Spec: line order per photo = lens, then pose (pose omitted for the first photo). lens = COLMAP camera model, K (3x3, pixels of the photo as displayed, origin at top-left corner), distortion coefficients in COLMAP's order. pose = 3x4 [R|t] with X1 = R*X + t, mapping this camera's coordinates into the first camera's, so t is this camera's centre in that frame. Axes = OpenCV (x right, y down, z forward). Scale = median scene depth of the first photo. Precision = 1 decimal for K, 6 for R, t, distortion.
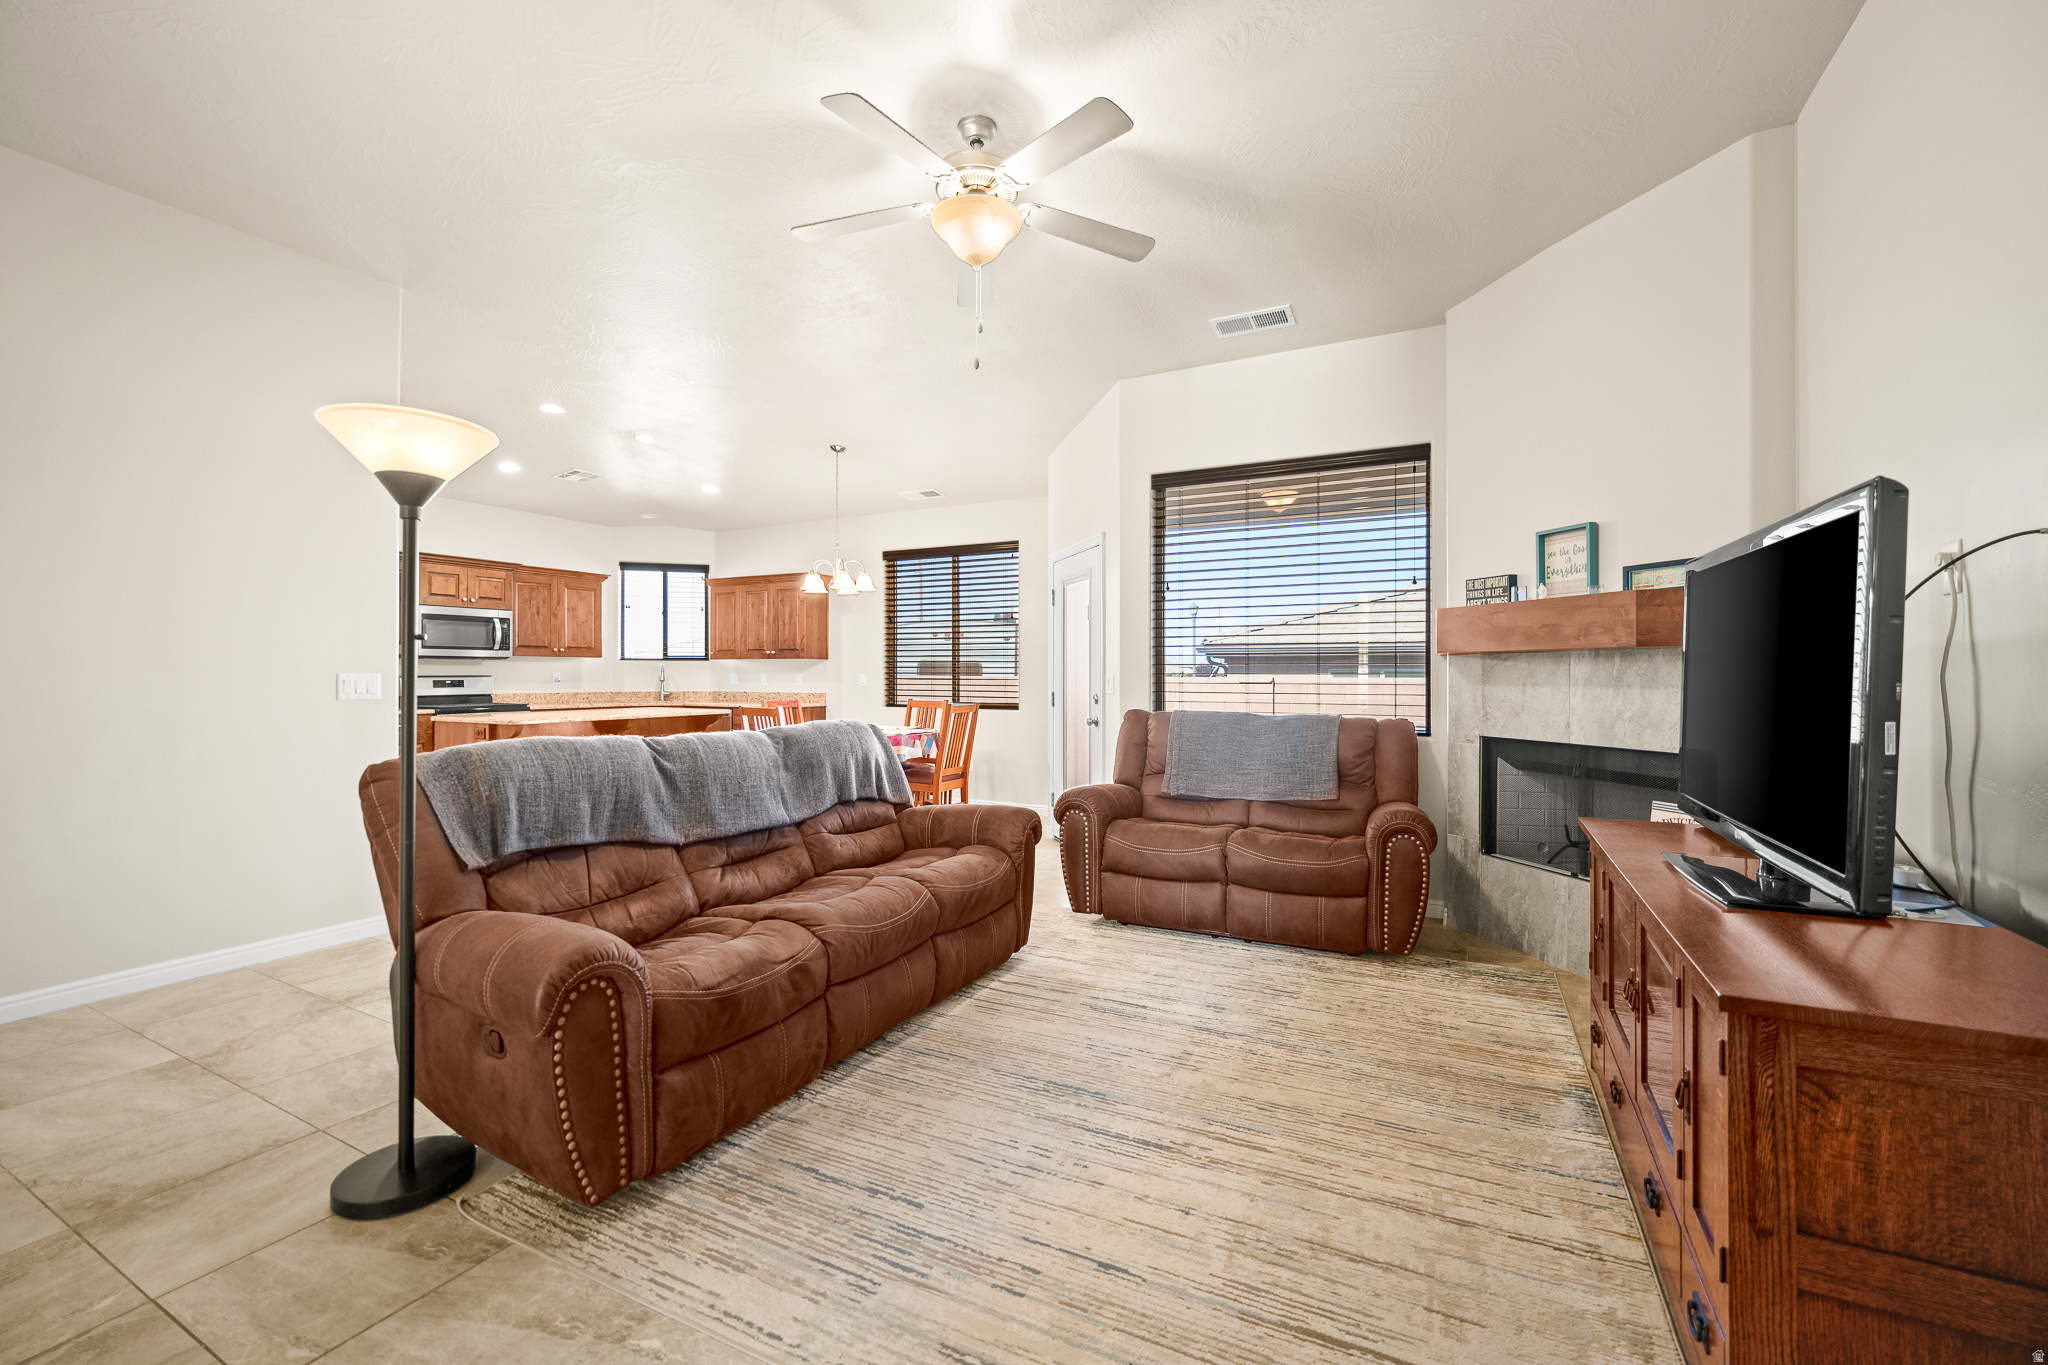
lens RADIAL K [[836.8, 0, 1028.1], [0, 836.8, 674.0], [0, 0, 1]] dist [0.000463, 0.000094]
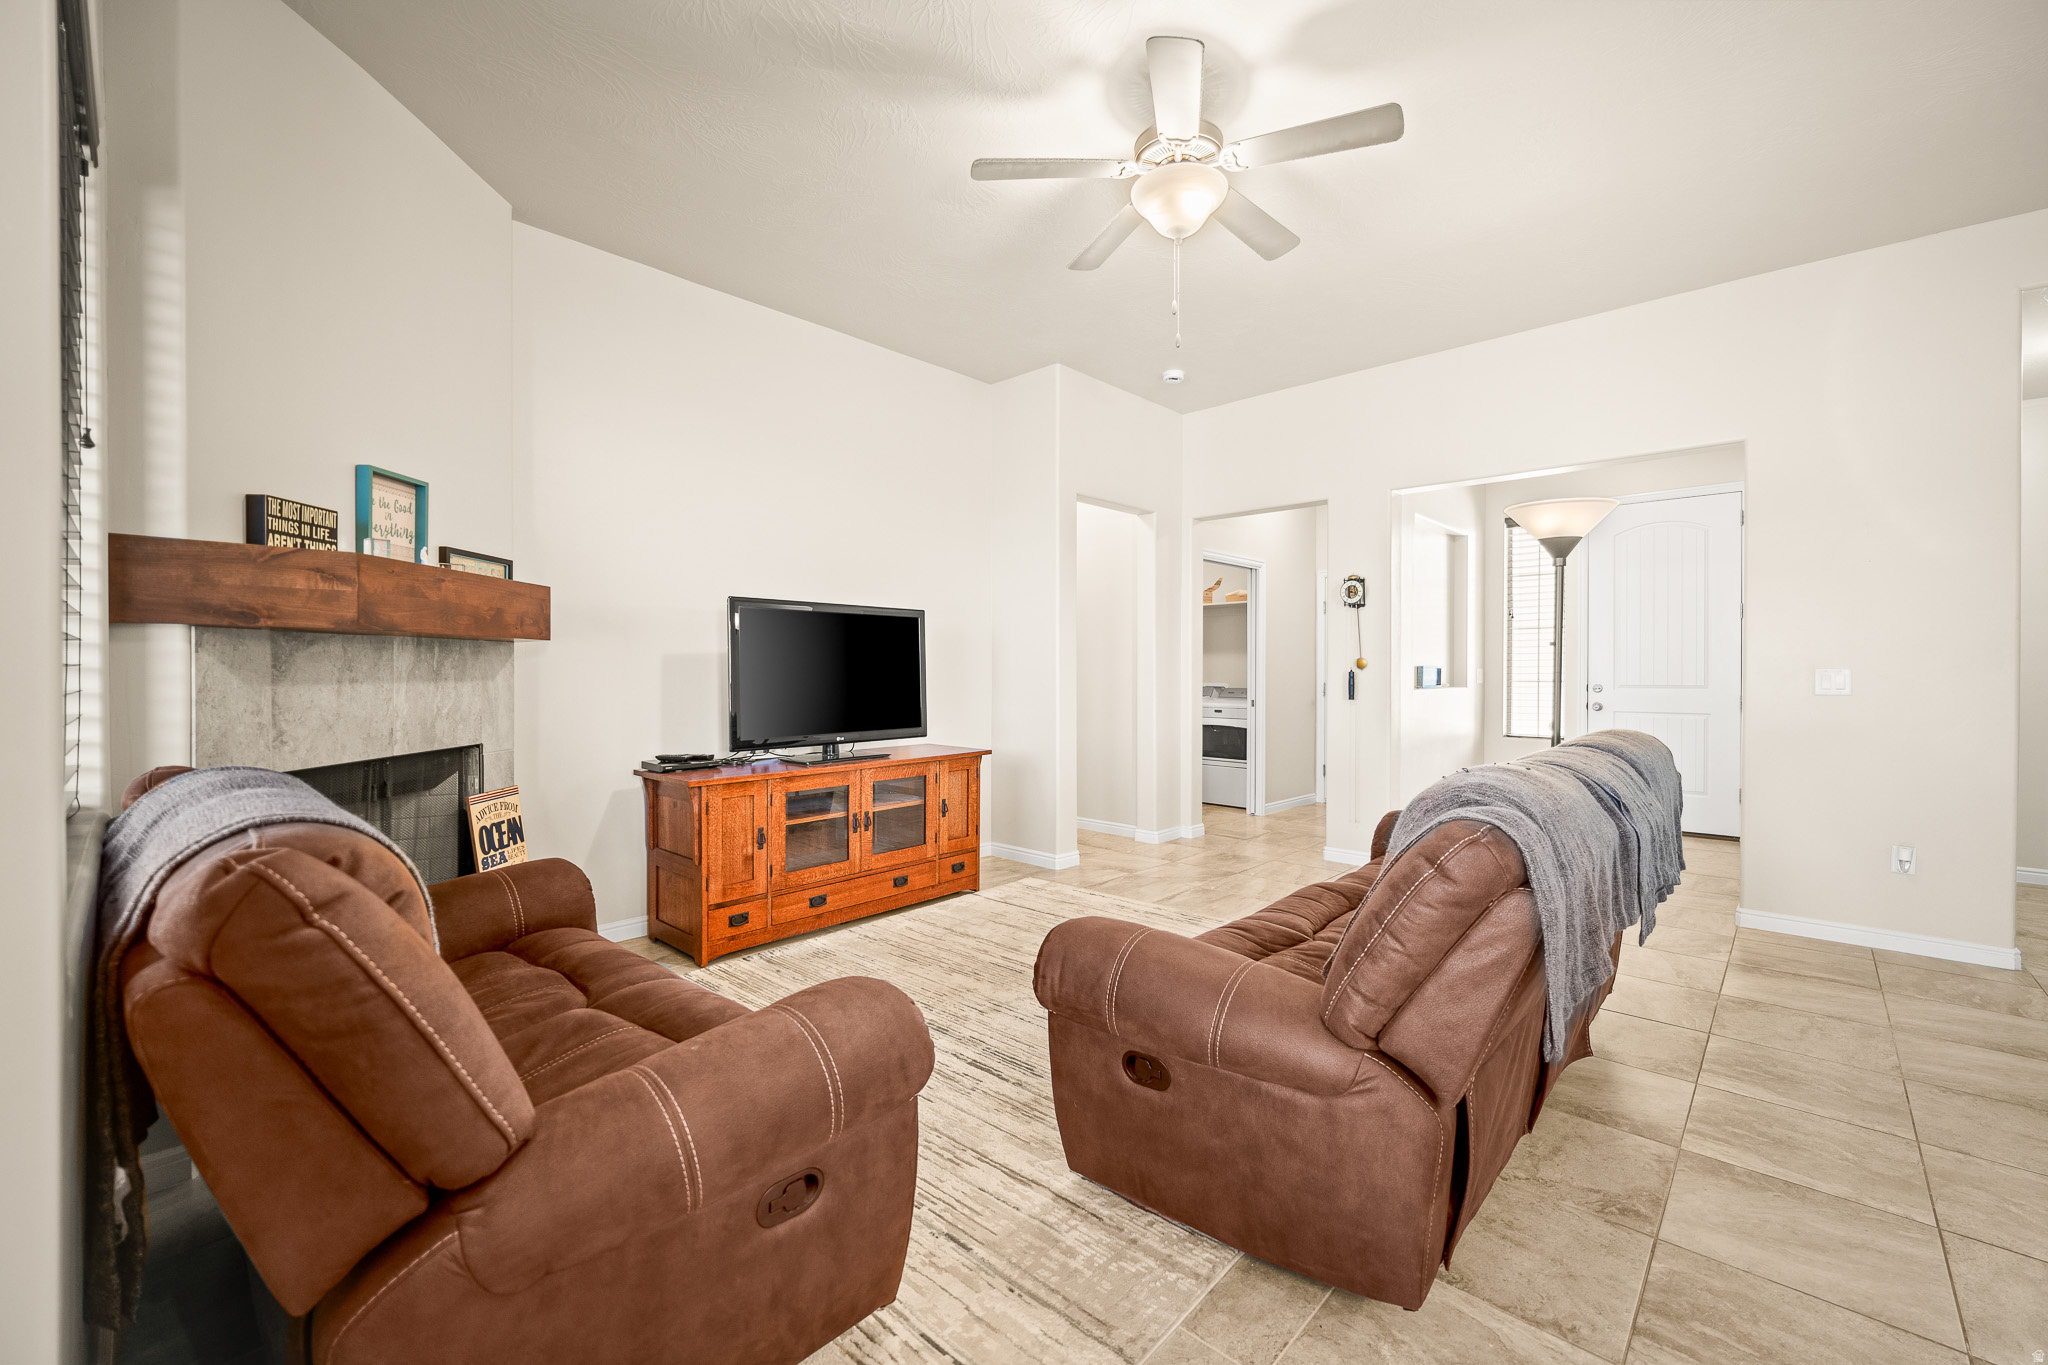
lens RADIAL K [[834.2, 0, 1039.1], [0, 834.2, 678.4], [0, 0, 1]] dist [-0.004502, 0.000833]
pose [[-0.967940, -0.004843, 0.251134, -0.055657], [-0.001525, 0.999909, 0.013404, 0.000275], [-0.251176, 0.012592, -0.967860, 0.744413]]
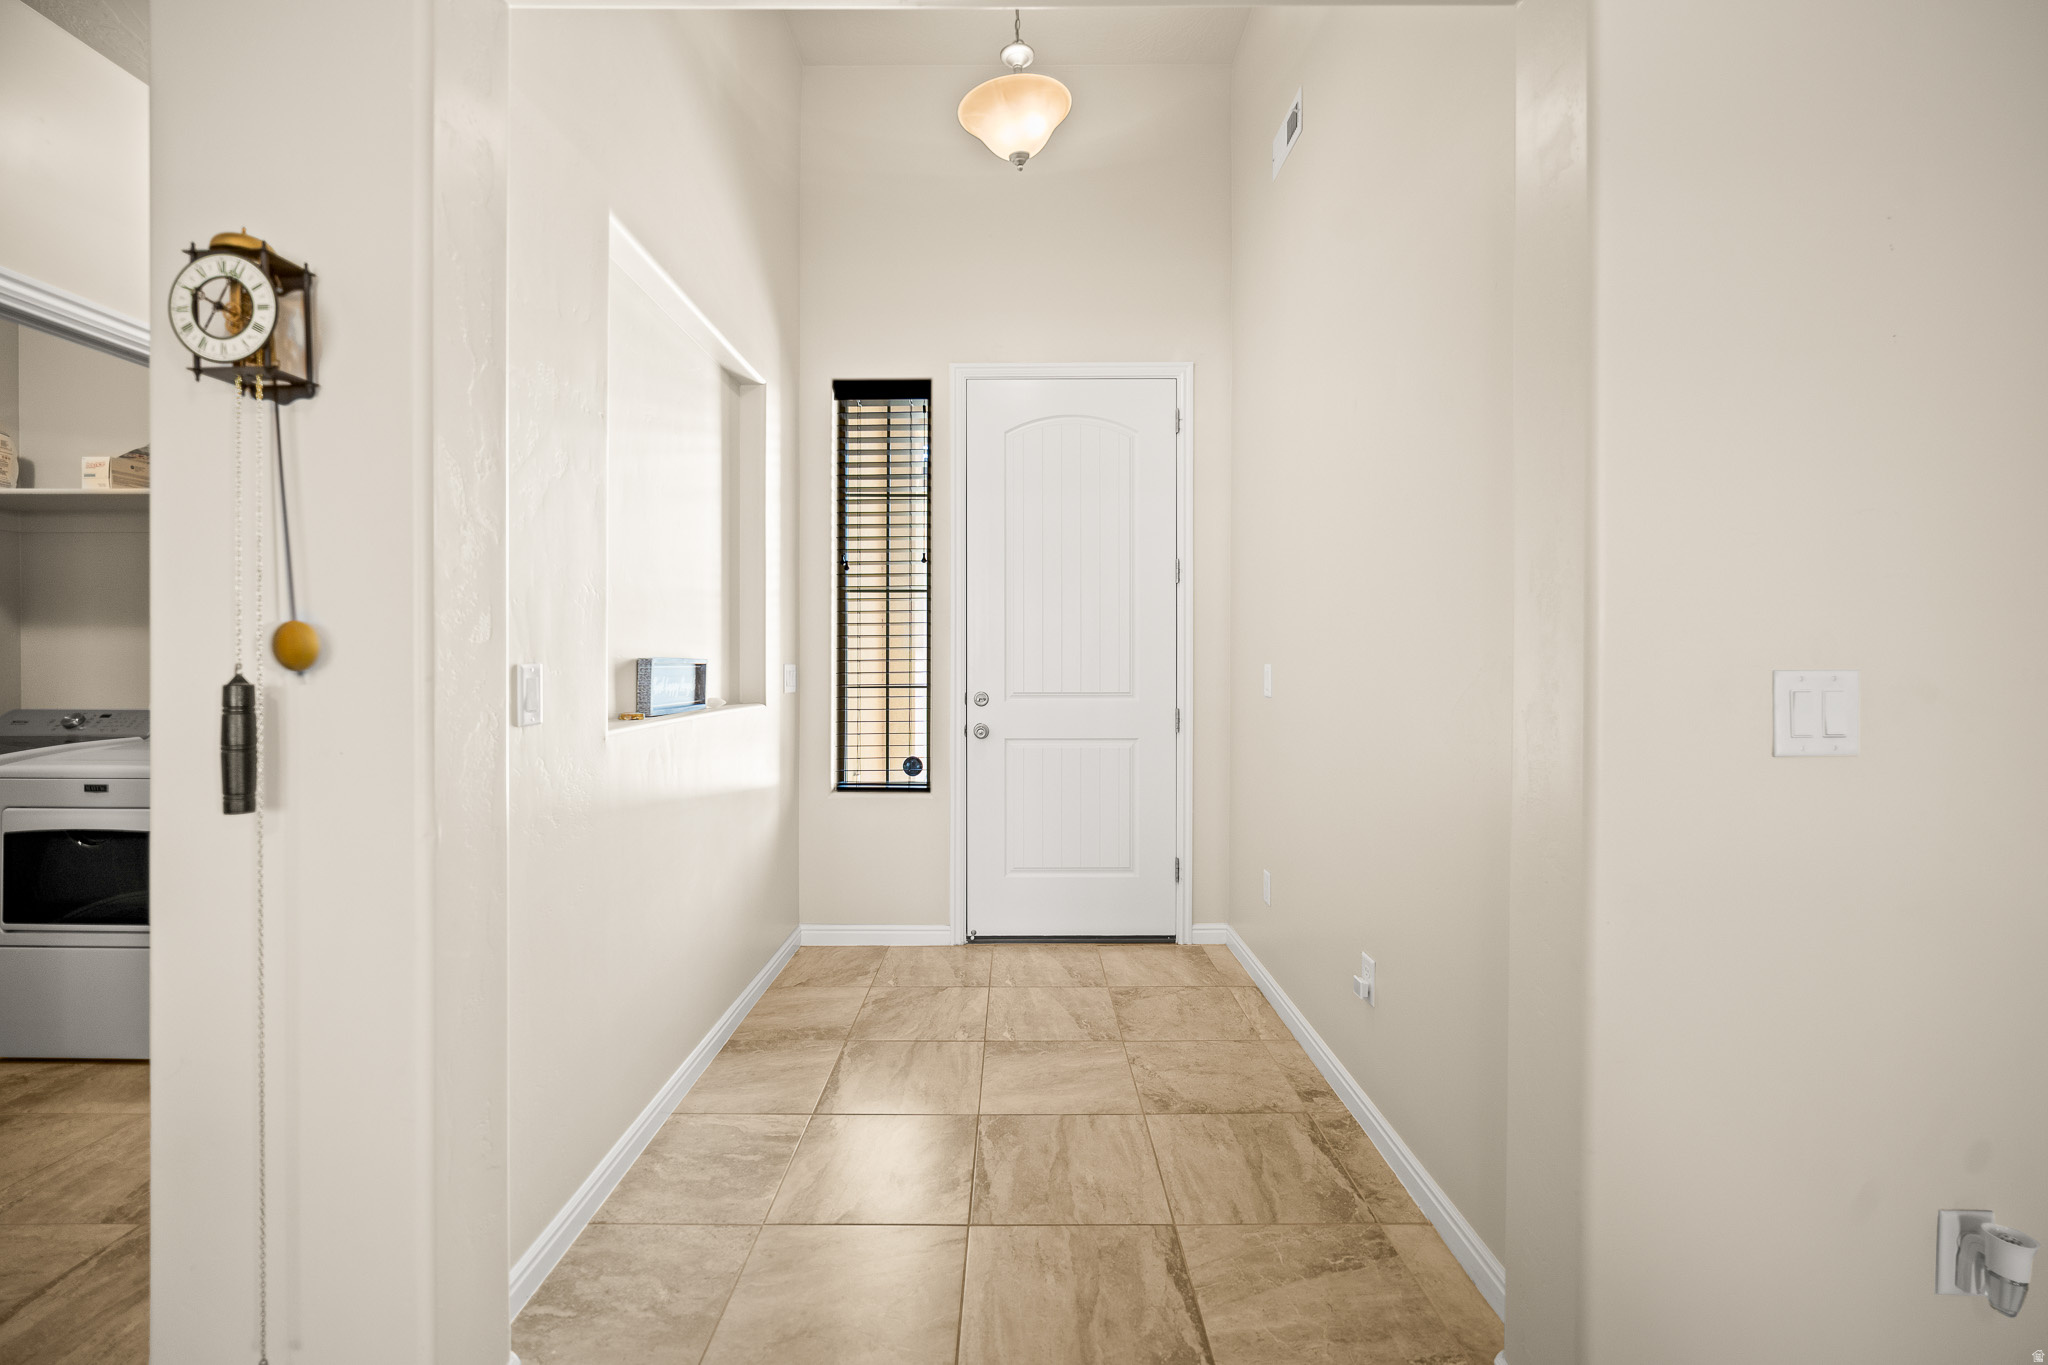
lens RADIAL K [[834.2, 0, 1039.1], [0, 834.2, 678.4], [0, 0, 1]] dist [-0.004502, 0.000833]
pose [[-0.868568, 0.007115, -0.495519, -0.186292], [-0.002795, 0.999811, 0.019254, -0.000548], [0.495562, 0.018109, -0.868384, 0.198796]]
